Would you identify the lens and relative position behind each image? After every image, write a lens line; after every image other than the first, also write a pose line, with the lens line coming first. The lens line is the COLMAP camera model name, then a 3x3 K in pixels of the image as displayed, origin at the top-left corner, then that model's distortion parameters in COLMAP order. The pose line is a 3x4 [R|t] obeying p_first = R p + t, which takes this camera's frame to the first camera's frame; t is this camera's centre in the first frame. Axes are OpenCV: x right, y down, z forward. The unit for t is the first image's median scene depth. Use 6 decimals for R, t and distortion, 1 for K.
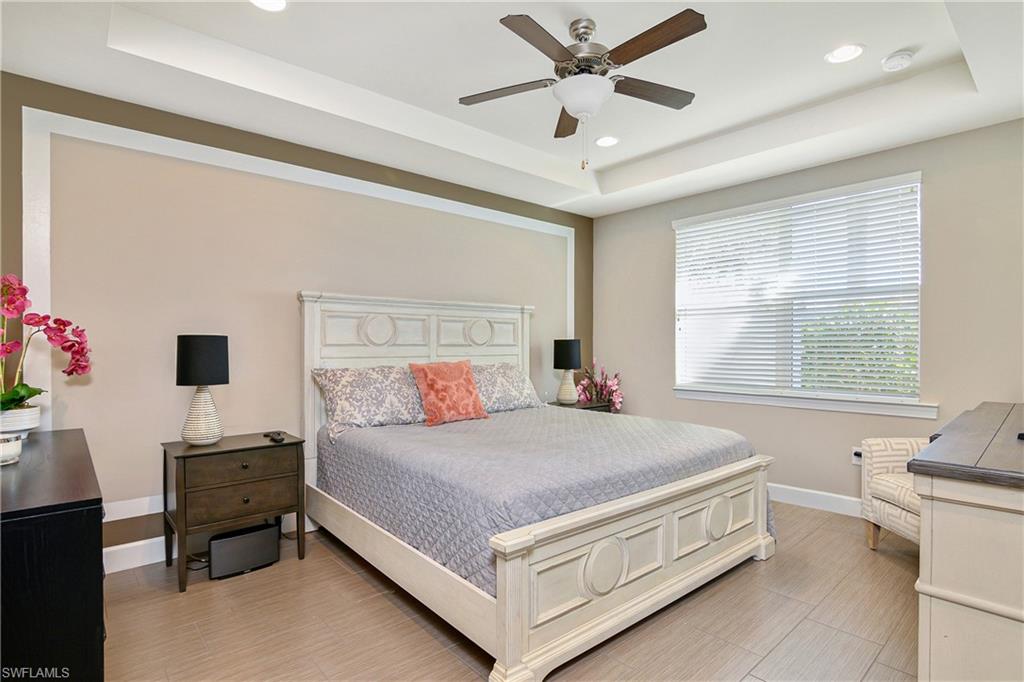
lens RADIAL K [[502.2, 0, 513.6], [0, 502.2, 338.6], [0, 0, 1]] dist [-0.037071, 0.014341]
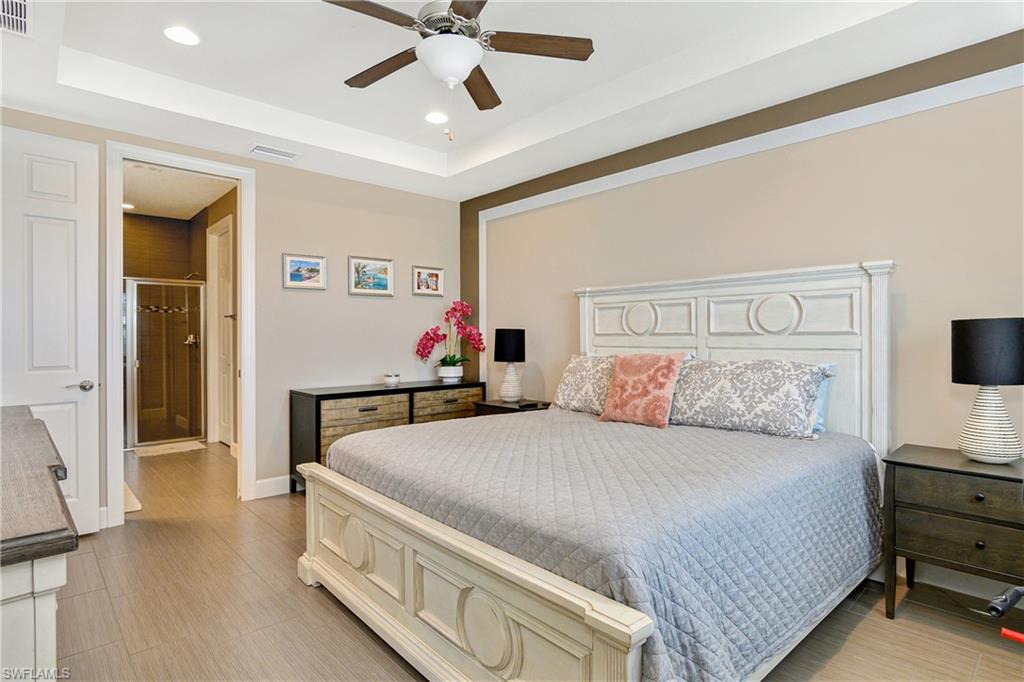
lens RADIAL K [[539.6, 0, 510.4], [0, 539.6, 323.7], [0, 0, 1]] dist [0.029108, -0.000035]
pose [[0.028083, -0.024891, -0.999296, 0.772500], [0.018307, 0.999535, -0.024383, 0.013382], [0.999438, -0.017610, 0.028526, 0.735238]]
